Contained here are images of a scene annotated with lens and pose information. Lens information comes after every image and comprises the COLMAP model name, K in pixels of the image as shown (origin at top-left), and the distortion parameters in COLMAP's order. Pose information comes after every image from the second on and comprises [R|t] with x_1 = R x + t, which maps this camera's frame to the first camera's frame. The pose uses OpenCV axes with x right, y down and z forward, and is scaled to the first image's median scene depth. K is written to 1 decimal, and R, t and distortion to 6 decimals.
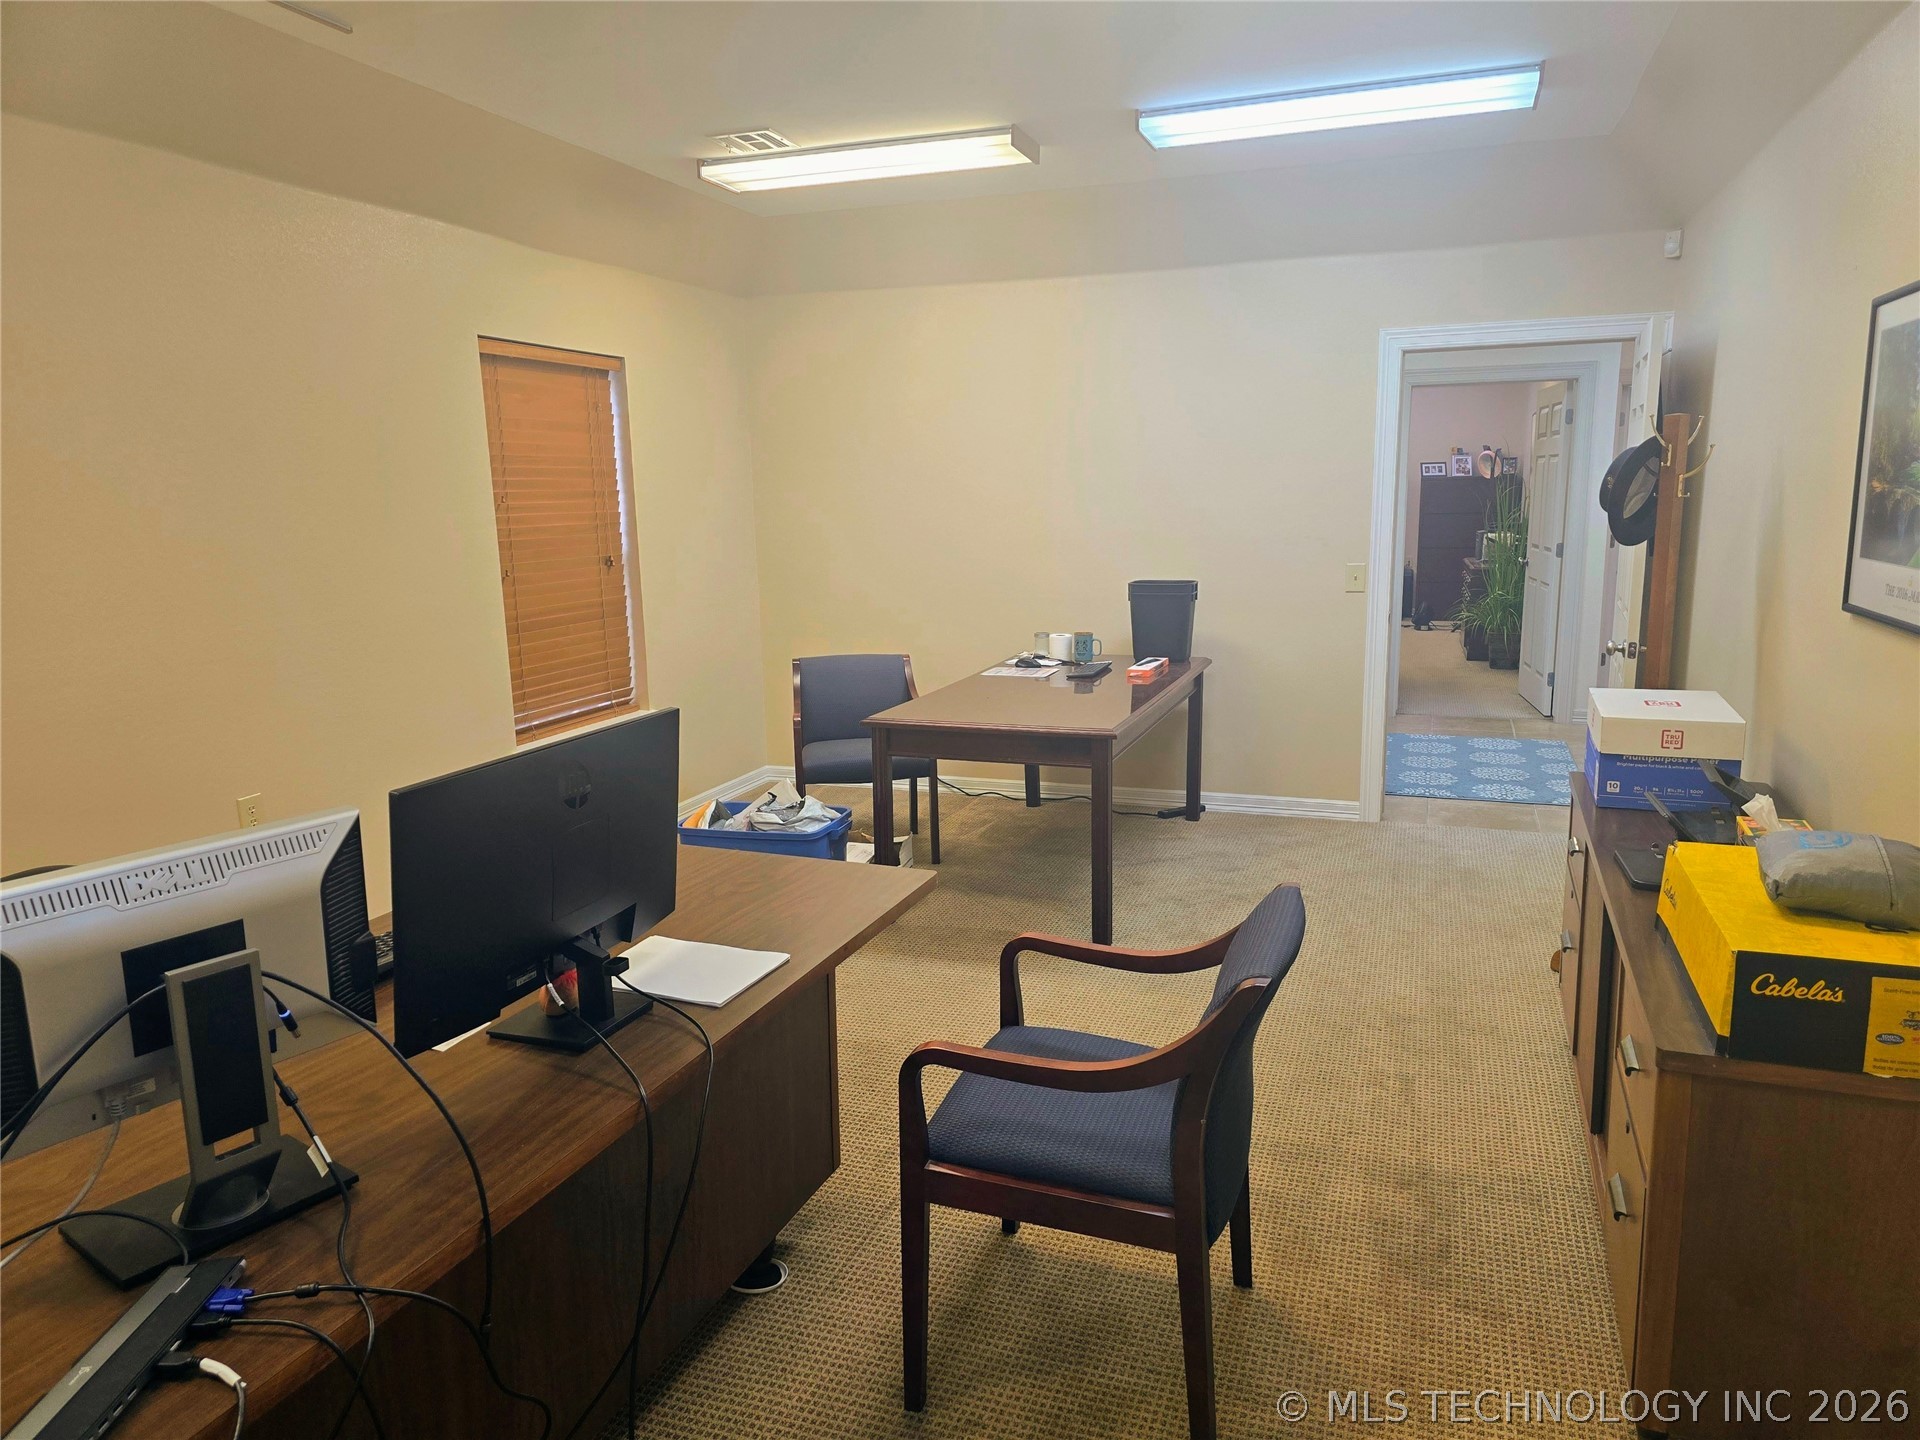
lens RADIAL K [[1286.9, 0, 970.2], [0, 1286.9, 717.3], [0, 0, 1]] dist [0.074988, -0.067185]
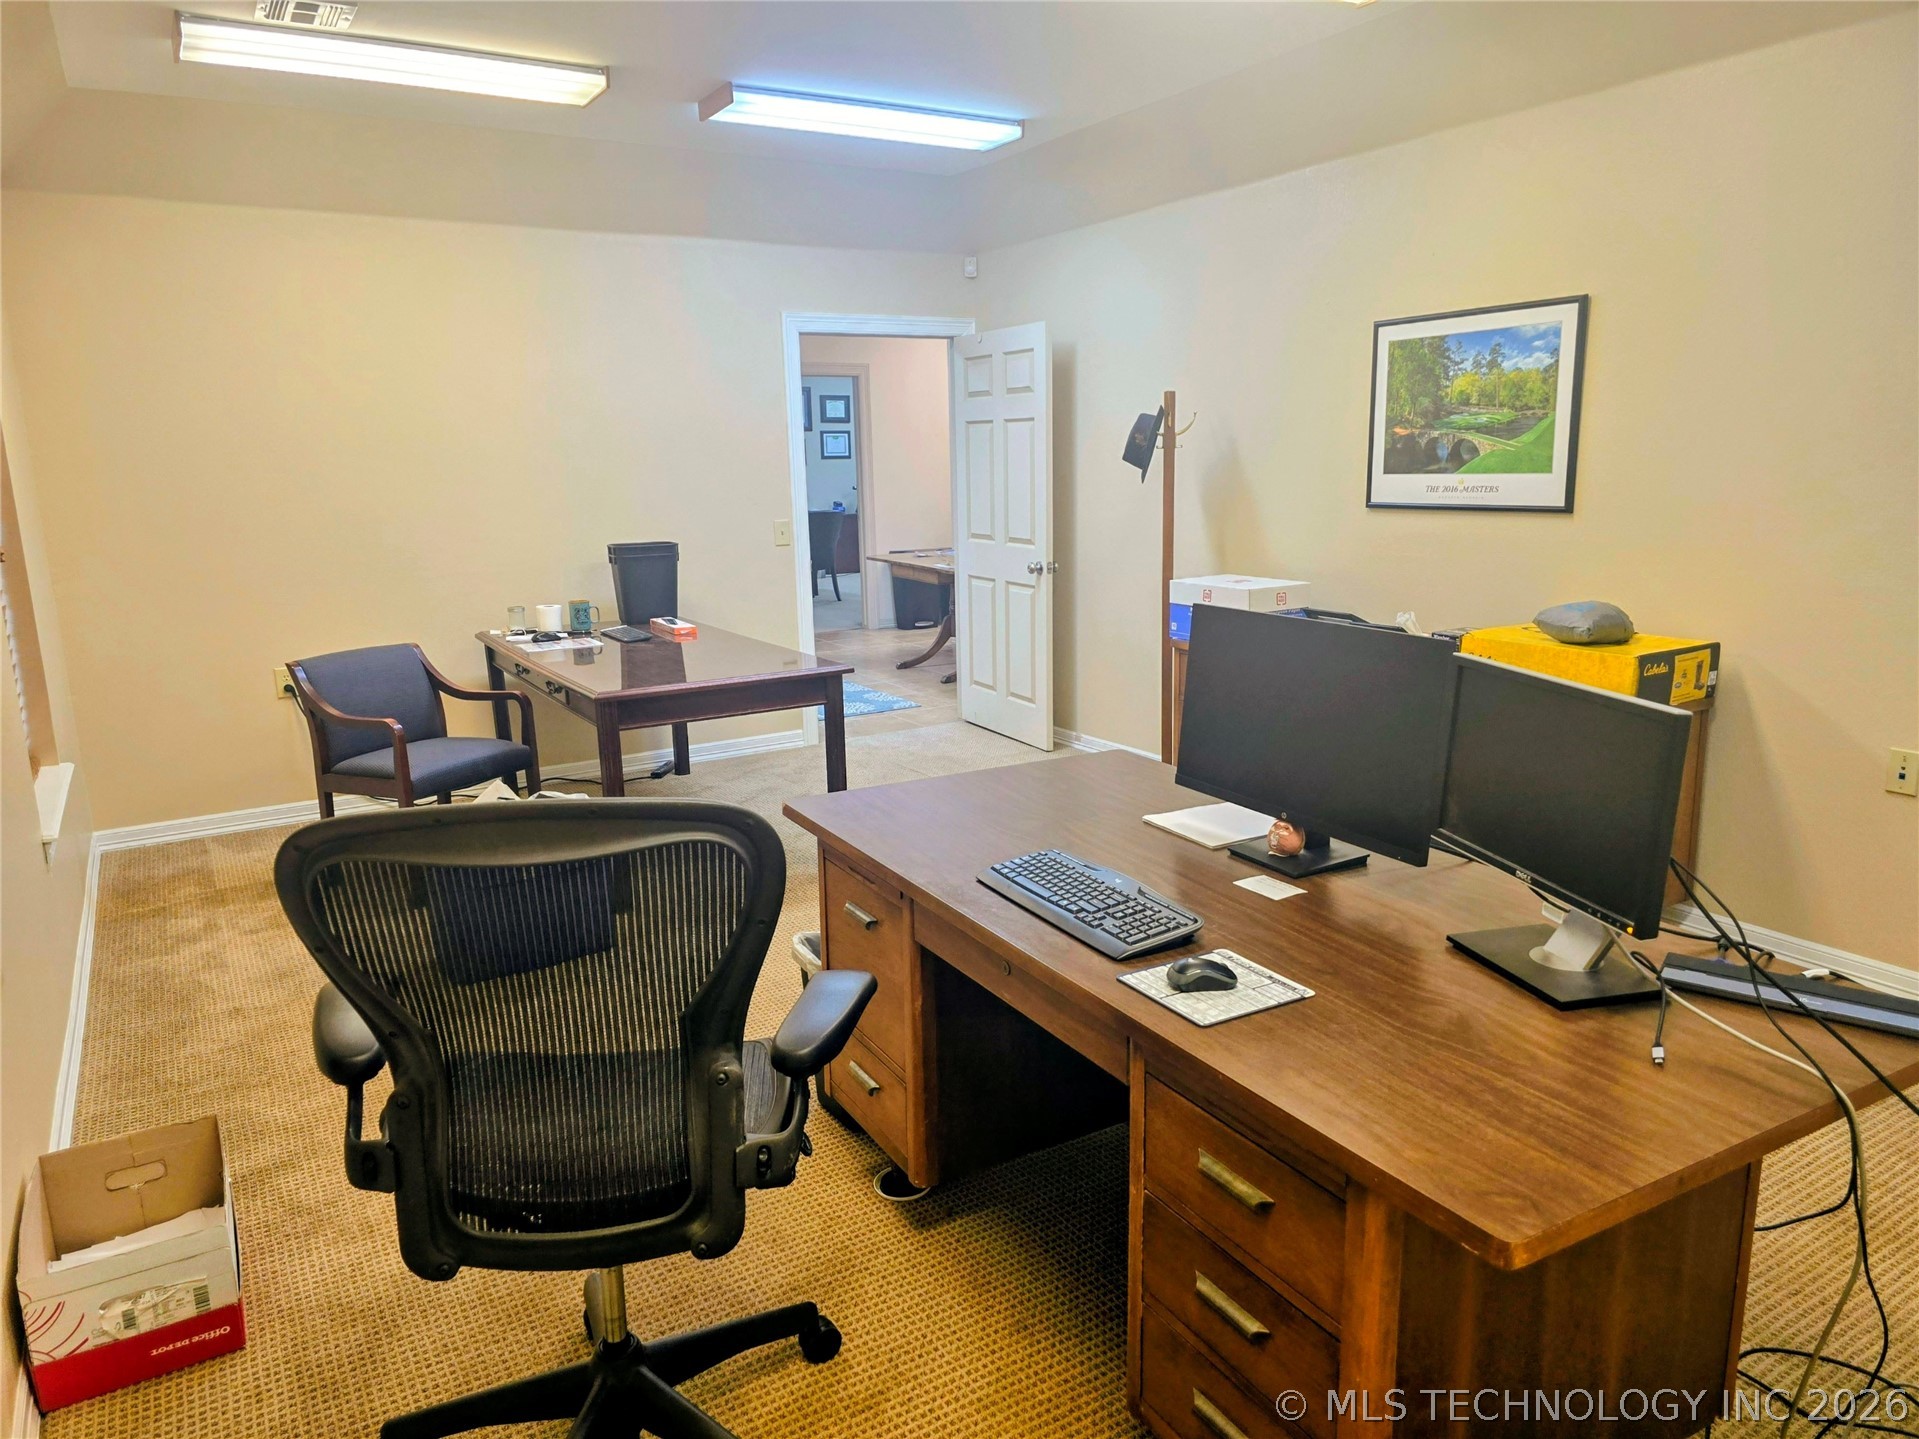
lens RADIAL K [[1286.2, 0, 969.7], [0, 1286.2, 716.8], [0, 0, 1]] dist [0.074988, -0.067185]
pose [[0.638128, -0.155320, 0.754101, -0.532758], [0.151223, 0.985647, 0.075045, -0.009780], [-0.754933, 0.066149, 0.652457, 0.172184]]
